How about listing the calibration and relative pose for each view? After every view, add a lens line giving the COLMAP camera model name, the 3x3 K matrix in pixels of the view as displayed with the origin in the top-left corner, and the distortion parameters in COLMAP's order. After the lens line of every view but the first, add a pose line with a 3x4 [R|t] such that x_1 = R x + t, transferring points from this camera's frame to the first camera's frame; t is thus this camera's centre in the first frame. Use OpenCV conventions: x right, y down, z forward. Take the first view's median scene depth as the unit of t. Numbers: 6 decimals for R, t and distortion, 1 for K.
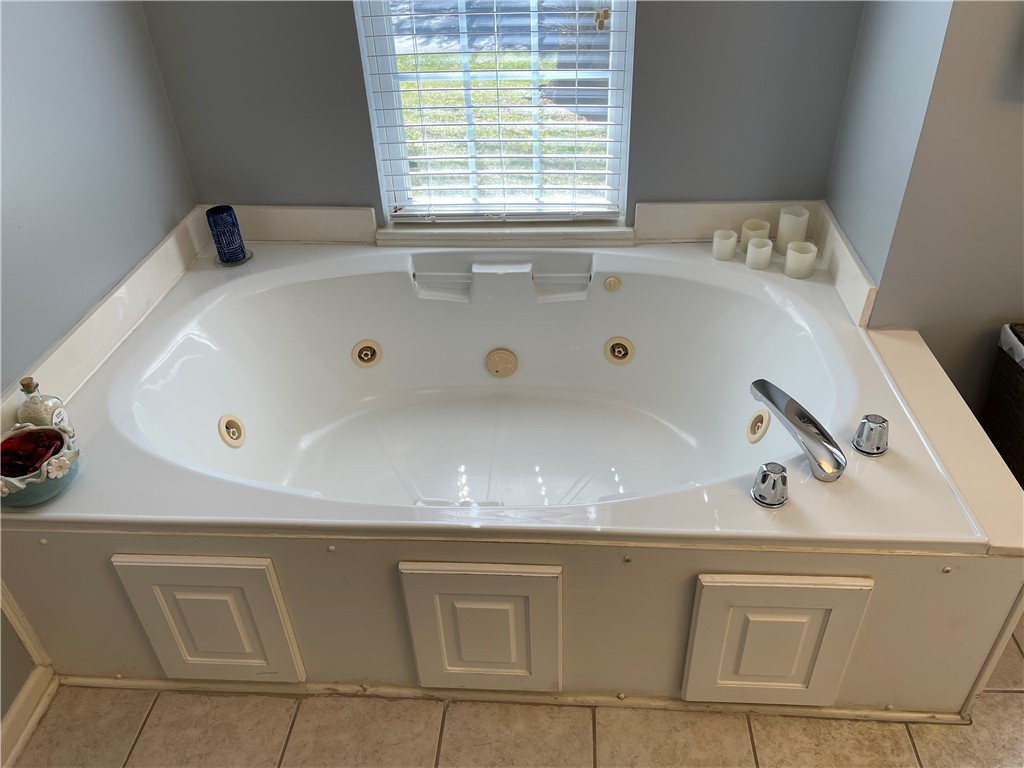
lens RADIAL K [[780.5, 0, 513.6], [0, 780.5, 383.0], [0, 0, 1]] dist [0.043431, -0.024602]
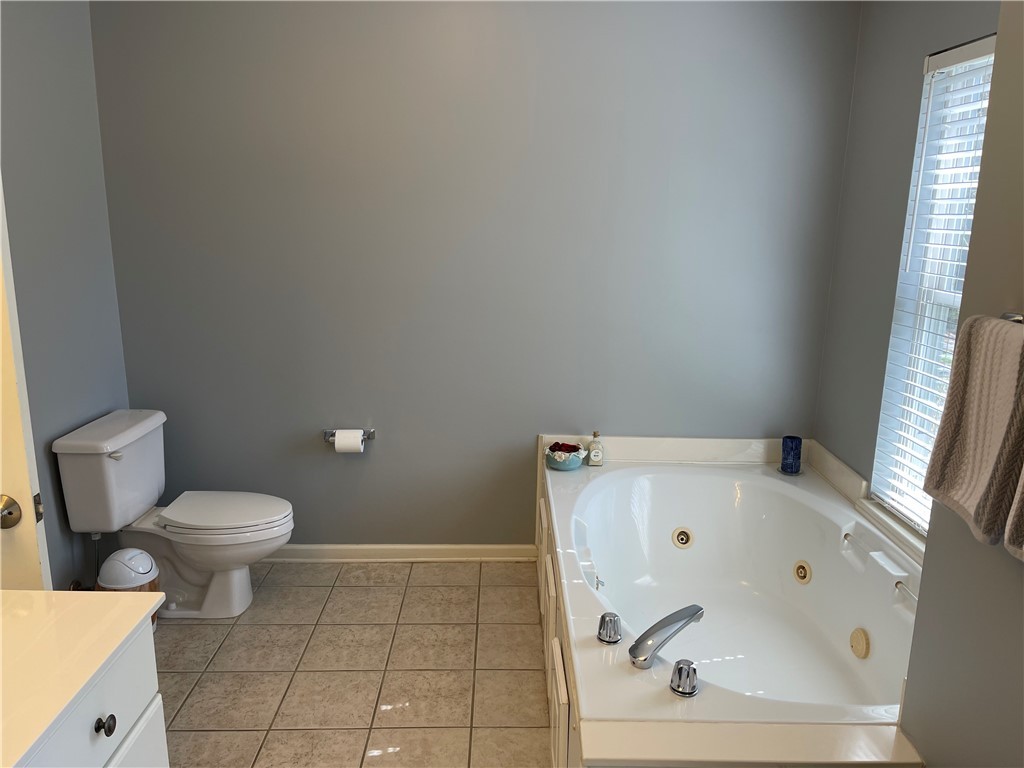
lens RADIAL K [[780.5, 0, 512.2], [0, 780.5, 383.4], [0, 0, 1]] dist [0.043431, -0.024602]
pose [[0.074710, 0.248950, -0.965630, 0.980278], [-0.593501, 0.789260, 0.157561, -0.211397], [0.801358, 0.561331, 0.206718, 0.188731]]
